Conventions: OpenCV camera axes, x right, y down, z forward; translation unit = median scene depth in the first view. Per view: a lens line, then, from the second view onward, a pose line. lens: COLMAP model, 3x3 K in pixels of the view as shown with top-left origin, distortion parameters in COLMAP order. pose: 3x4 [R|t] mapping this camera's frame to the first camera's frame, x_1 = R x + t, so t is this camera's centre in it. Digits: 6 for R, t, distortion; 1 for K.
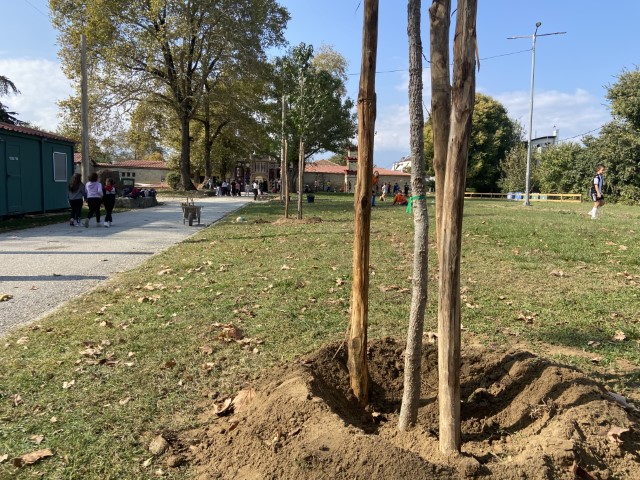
lens RADIAL K [[463.2, 0, 321.6], [0, 463.2, 222.9], [0, 0, 1]] dist [0.100465, -0.123776]
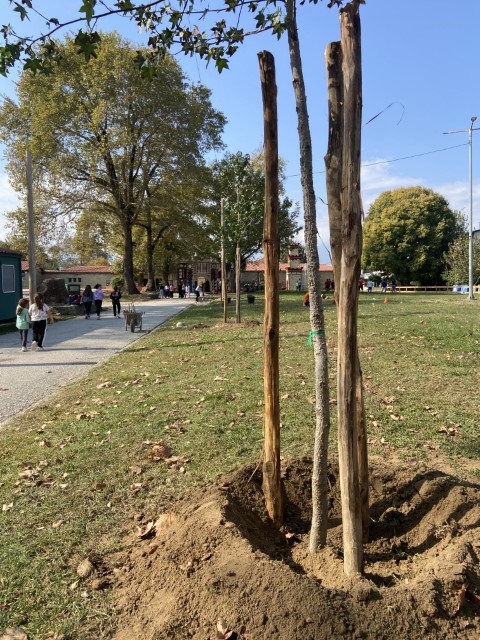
lens RADIAL K [[463.2, 0, 243.3], [0, 463.2, 304.8], [0, 0, 1]] dist [0.100465, -0.123776]
pose [[0.998410, -0.031980, -0.046429, 0.011119], [0.030367, 0.998925, -0.035038, -0.010872], [0.047500, 0.033573, 0.998307, -0.011259]]
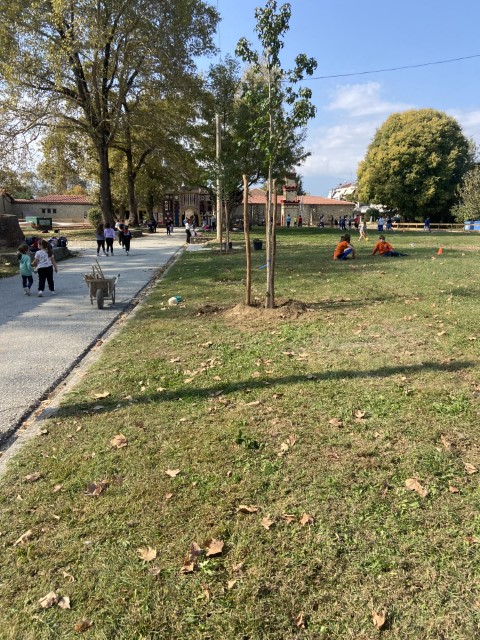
lens RADIAL K [[463.2, 0, 243.3], [0, 463.2, 304.8], [0, 0, 1]] dist [0.100465, -0.123776]
pose [[0.999566, -0.020930, -0.020733, -0.063640], [0.023089, 0.993659, 0.110038, -0.070726], [0.018298, -0.110469, 0.993711, 0.348019]]
